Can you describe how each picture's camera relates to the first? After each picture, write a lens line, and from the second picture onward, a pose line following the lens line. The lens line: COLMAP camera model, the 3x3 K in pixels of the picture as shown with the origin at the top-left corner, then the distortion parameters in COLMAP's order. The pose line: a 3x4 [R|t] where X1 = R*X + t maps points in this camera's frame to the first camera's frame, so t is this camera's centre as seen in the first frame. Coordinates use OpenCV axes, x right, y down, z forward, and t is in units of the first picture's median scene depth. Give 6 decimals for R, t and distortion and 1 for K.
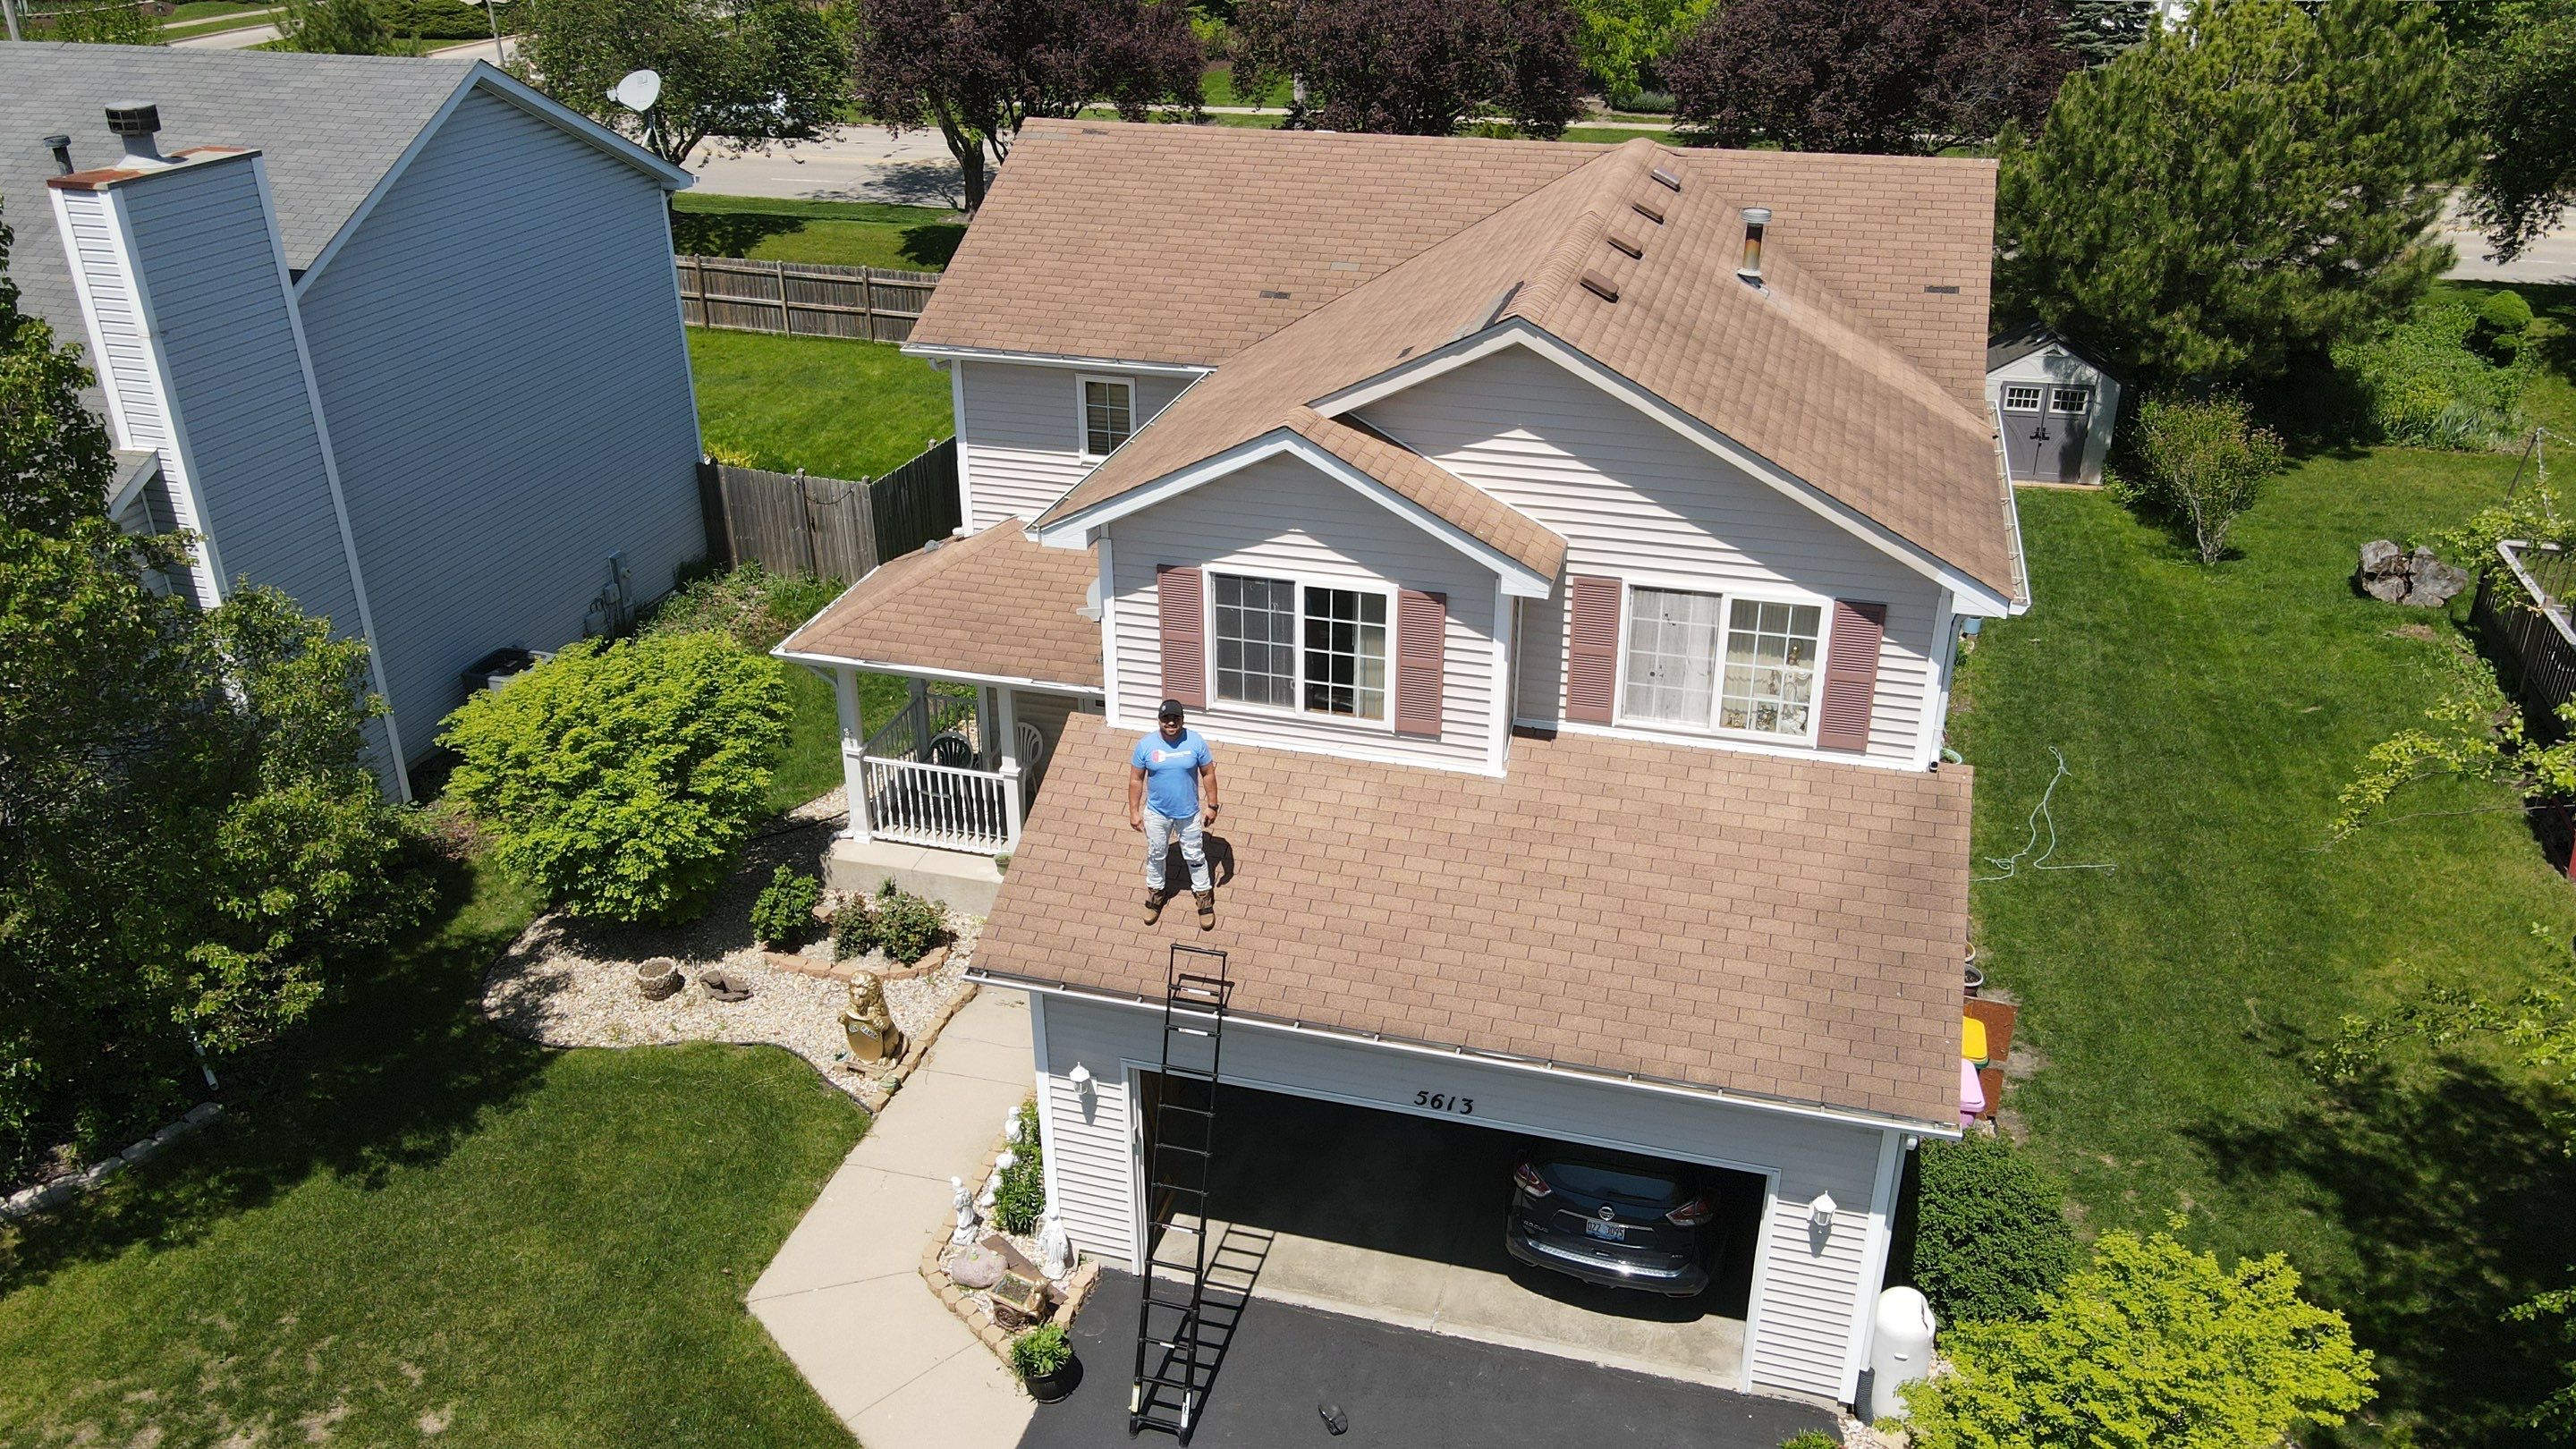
lens RADIAL K [[1905.5, 0, 1292.5], [0, 1905.5, 717.0], [0, 0, 1]] dist [-0.008008, 0.038908]
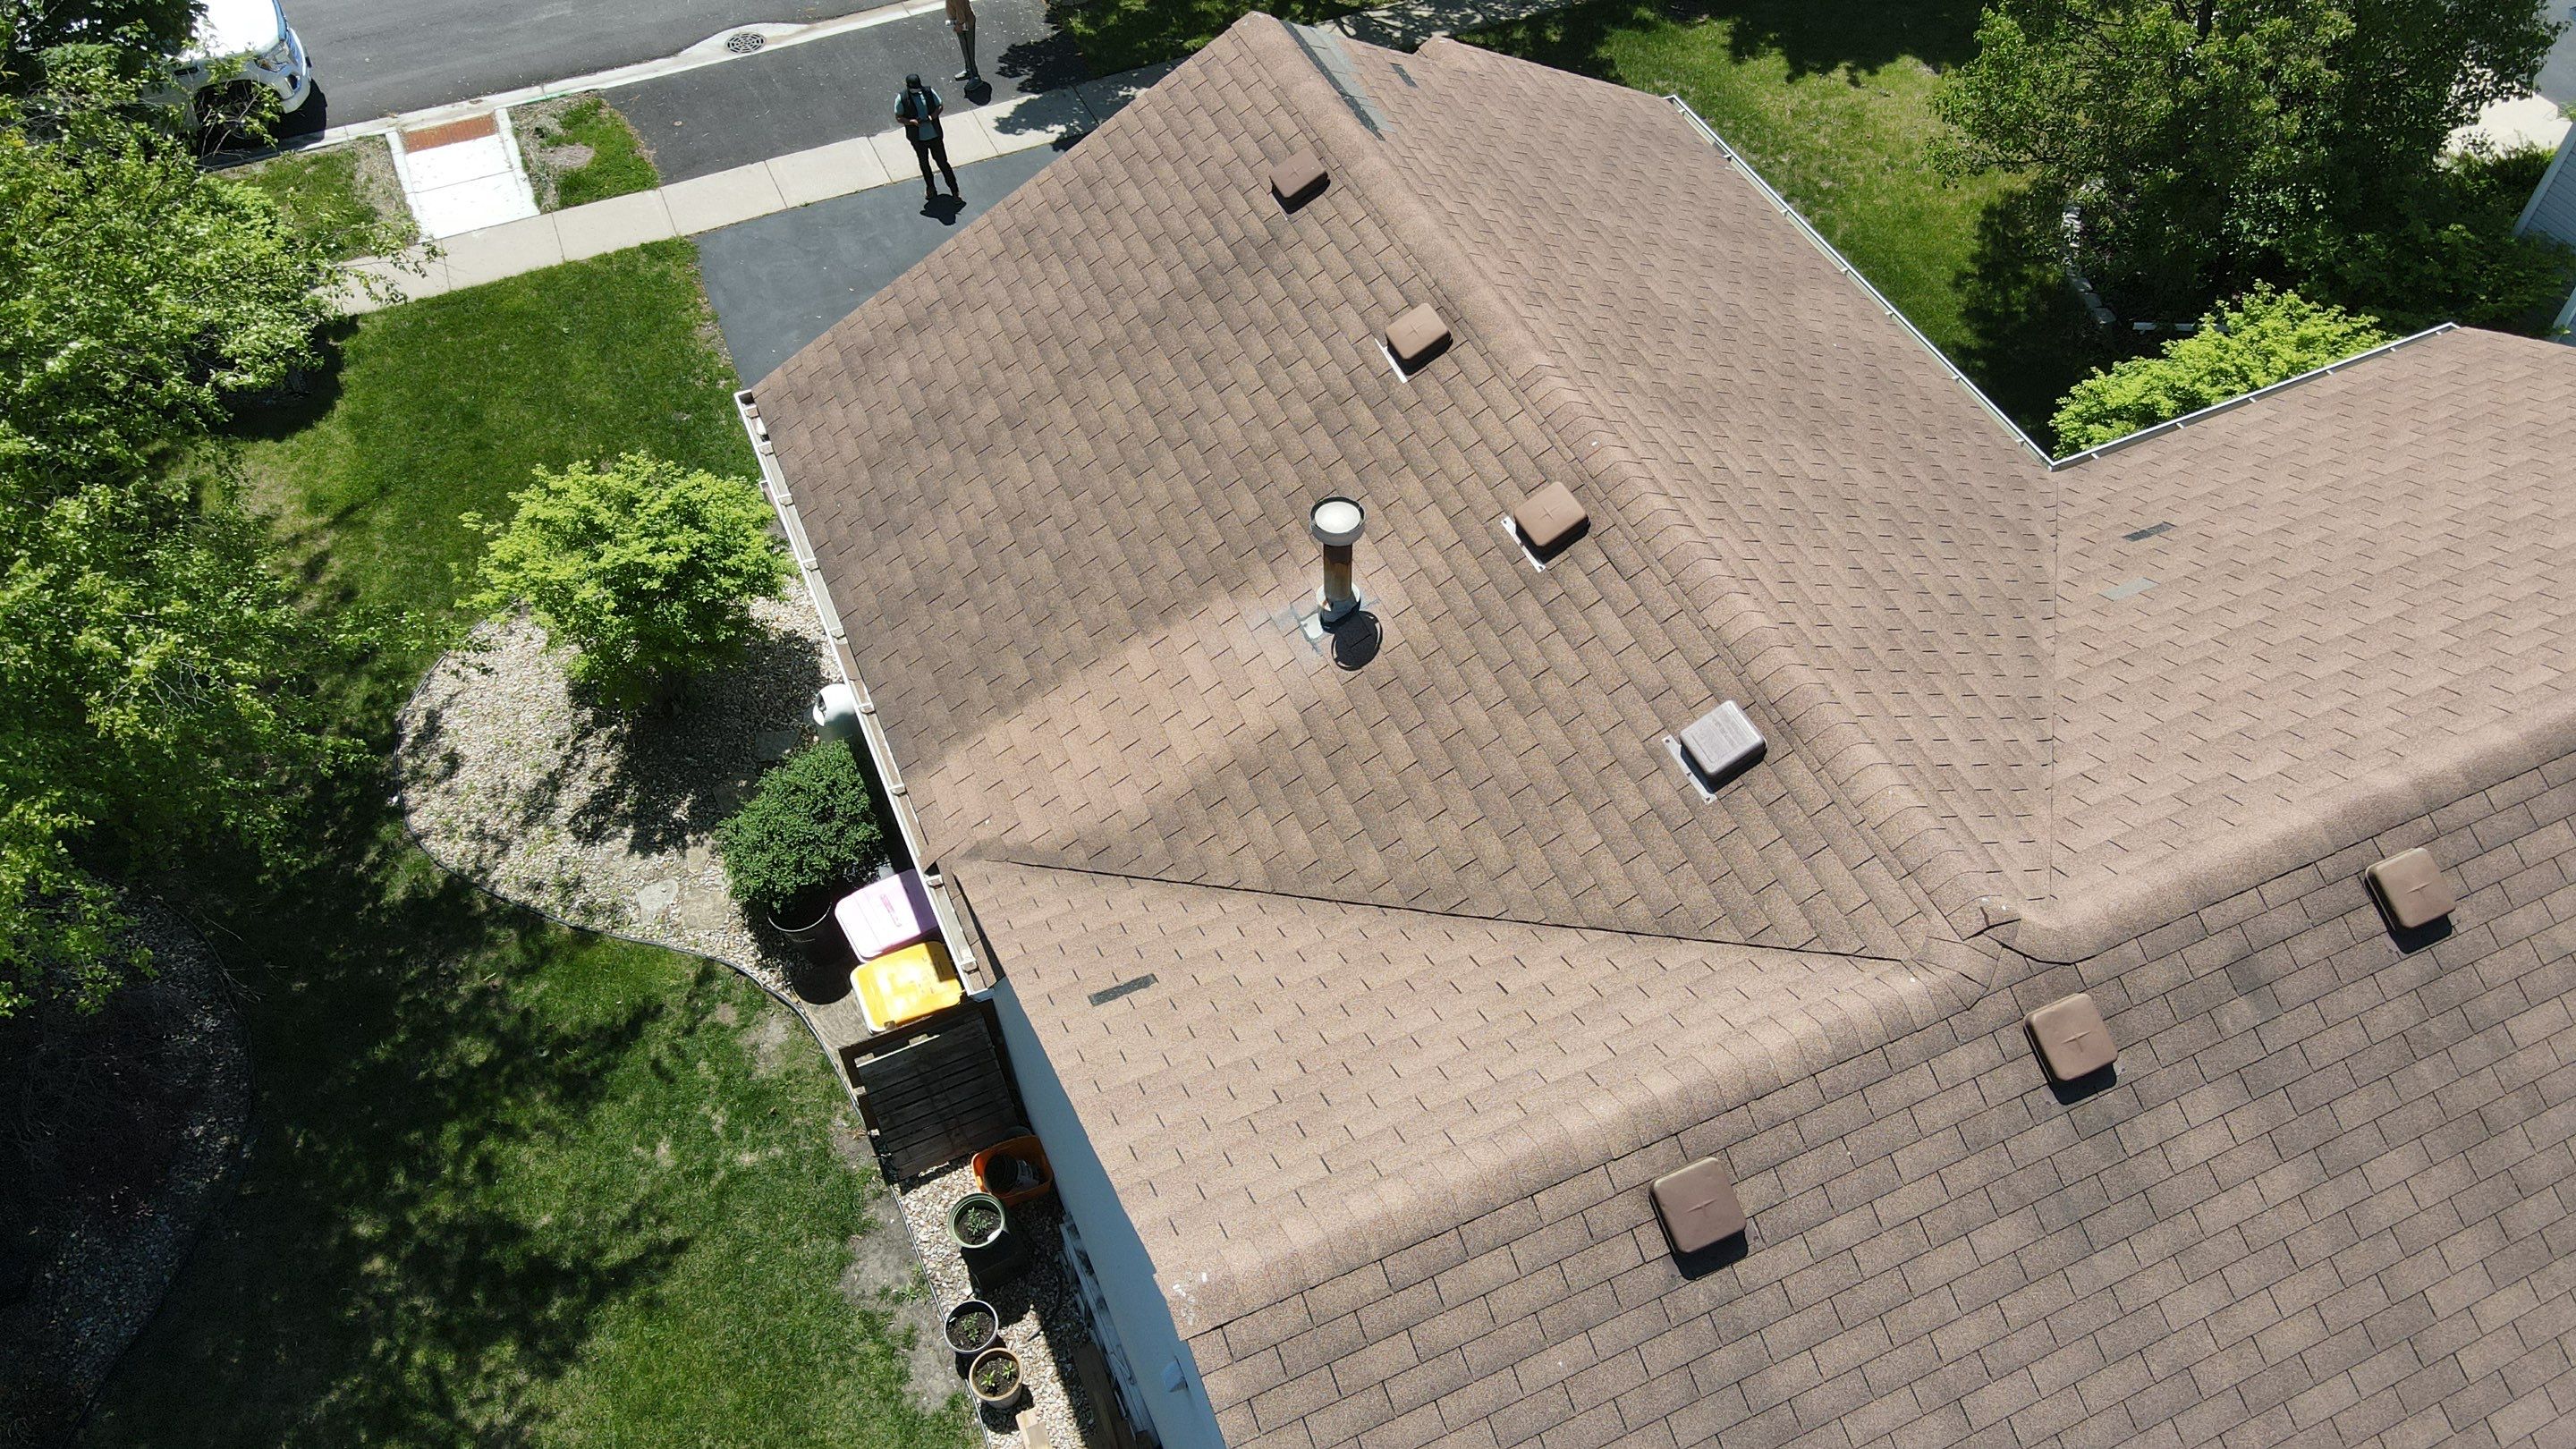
lens RADIAL K [[1905.5, 0, 1292.5], [0, 1905.5, 717.0], [0, 0, 1]] dist [-0.008008, 0.038908]
pose [[-0.768736, 0.493420, -0.406918, 0.584935], [-0.274425, 0.320219, 0.906725, -0.856773], [0.577699, 0.808701, -0.110757, 1.281137]]
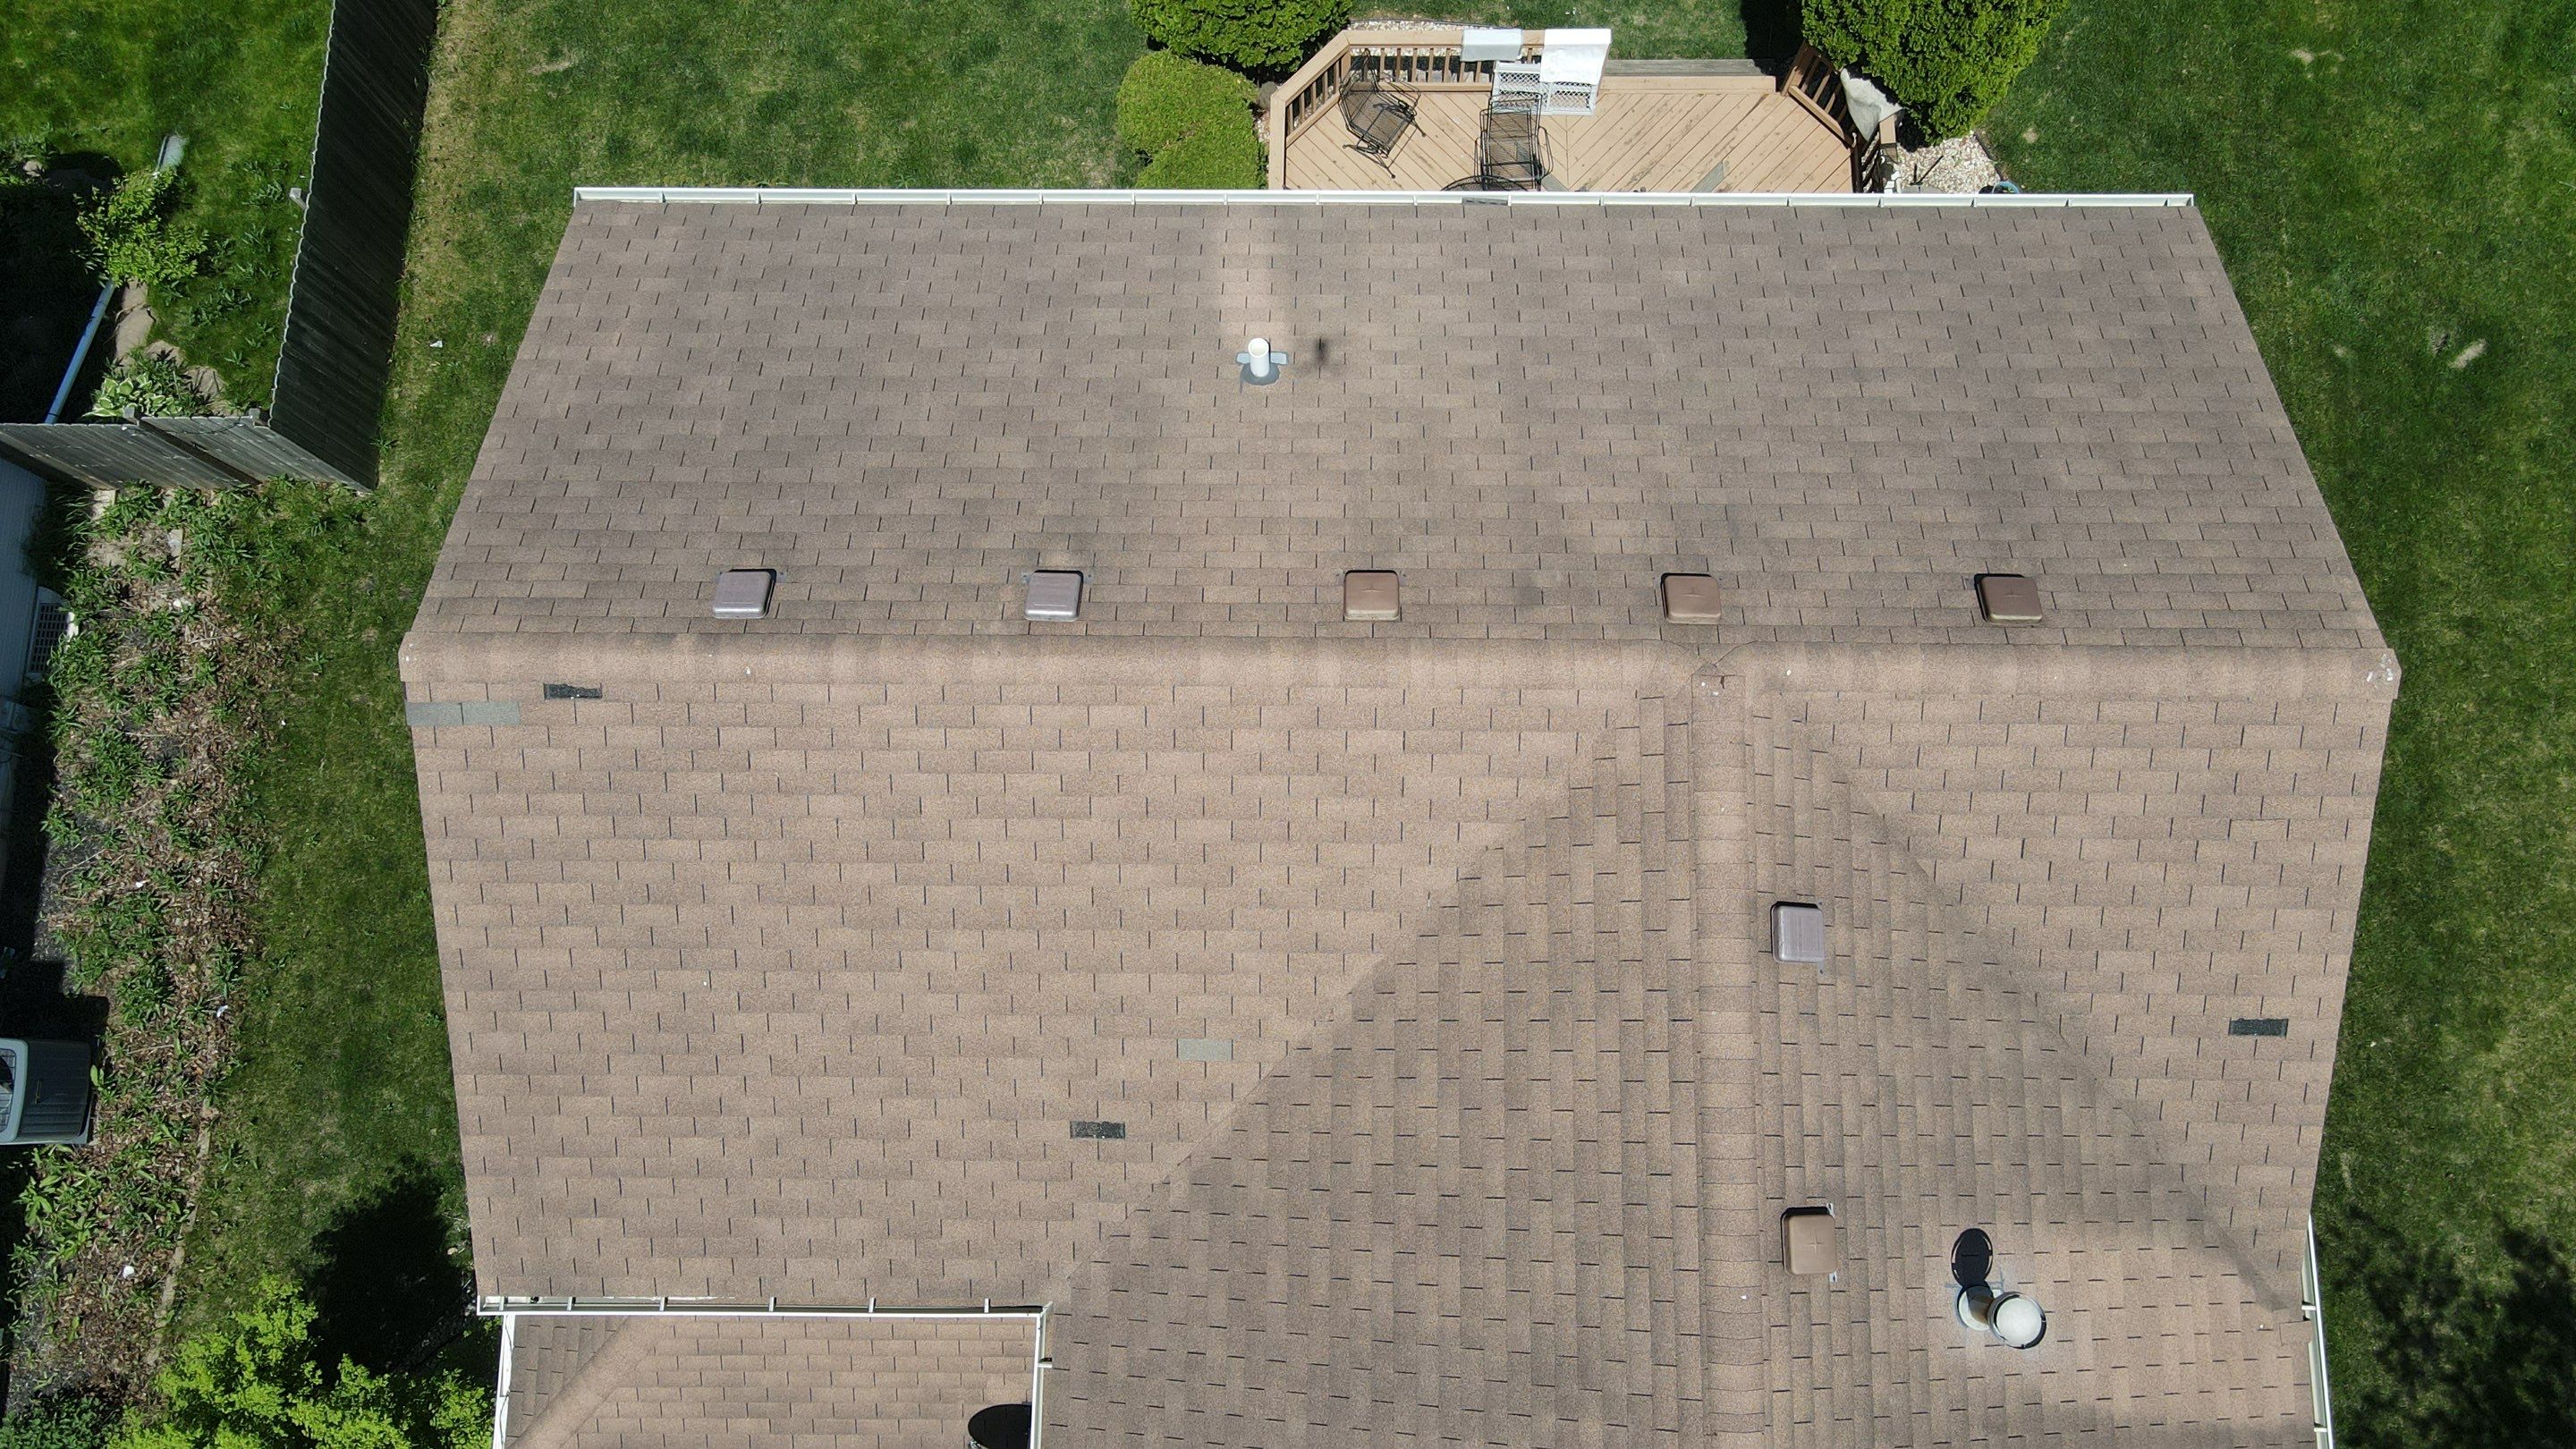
lens RADIAL K [[1905.5, 0, 1292.5], [0, 1905.5, 717.0], [0, 0, 1]] dist [-0.008008, 0.038908]
pose [[0.965594, -0.257157, 0.038708, 0.074341], [0.126027, 0.592929, 0.795331, -0.976201], [-0.227476, -0.763089, 0.604938, 0.987835]]
